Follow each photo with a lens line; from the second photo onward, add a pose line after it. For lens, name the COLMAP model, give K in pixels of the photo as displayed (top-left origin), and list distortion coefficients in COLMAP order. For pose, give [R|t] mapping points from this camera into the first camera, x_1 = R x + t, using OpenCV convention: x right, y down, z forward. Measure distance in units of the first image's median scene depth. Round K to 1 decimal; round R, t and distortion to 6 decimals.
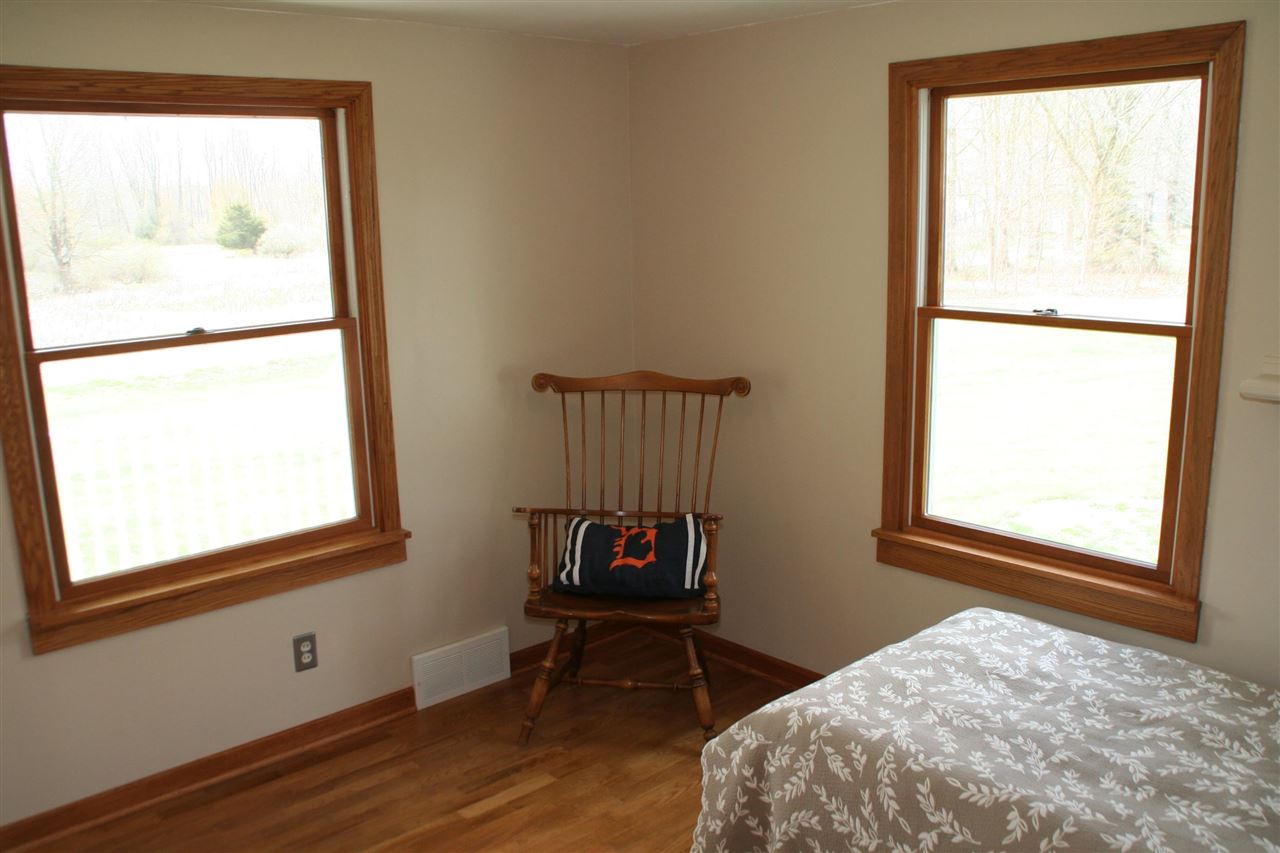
lens RADIAL K [[1079.5, 0, 640.0], [0, 1079.5, 426.5], [0, 0, 1]] dist [-0.136117, 0.000973]
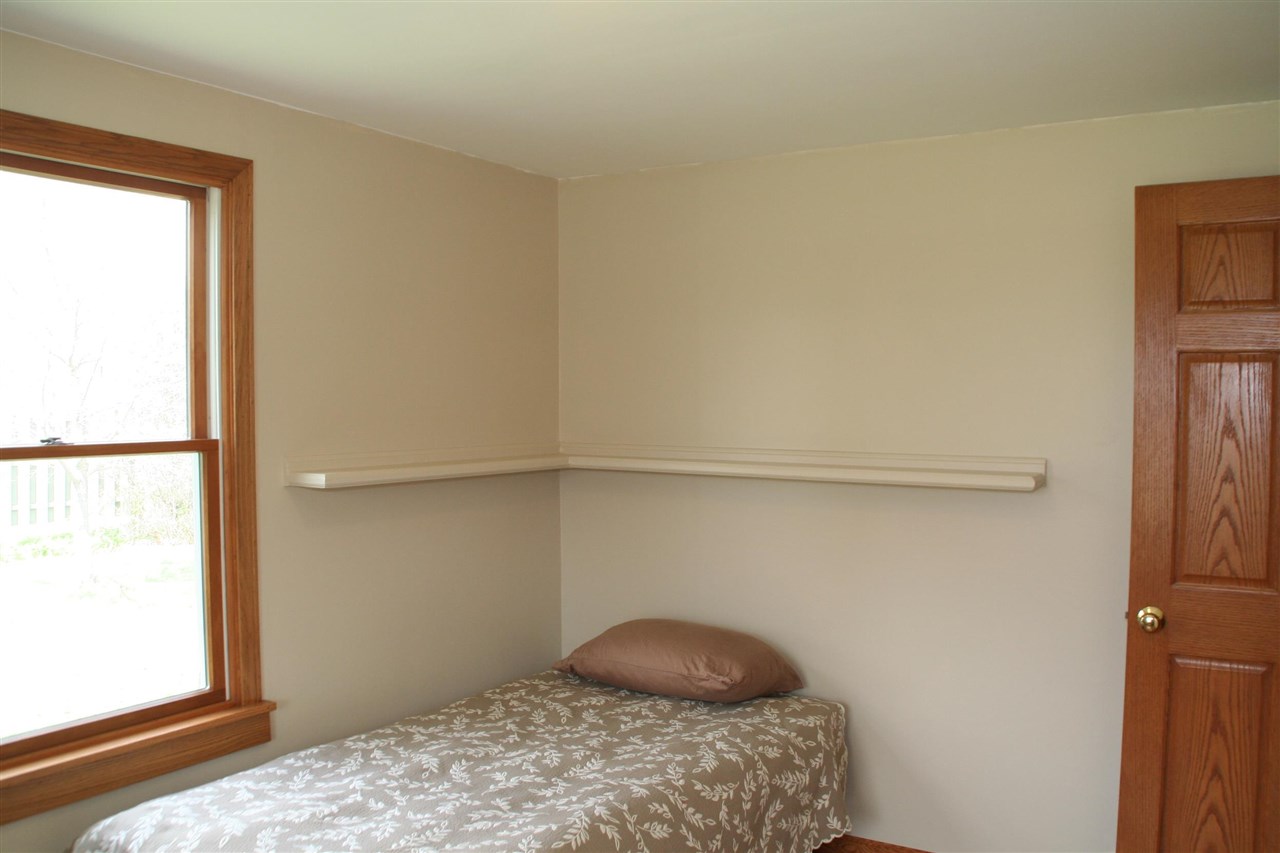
lens RADIAL K [[1079.5, 0, 640.0], [0, 1079.5, 426.5], [0, 0, 1]] dist [-0.136117, 0.000973]
pose [[-0.281988, -0.005929, 0.959400, -0.636955], [0.193951, 0.978983, 0.063056, -0.102798], [-0.939609, 0.203857, -0.274911, 0.992103]]
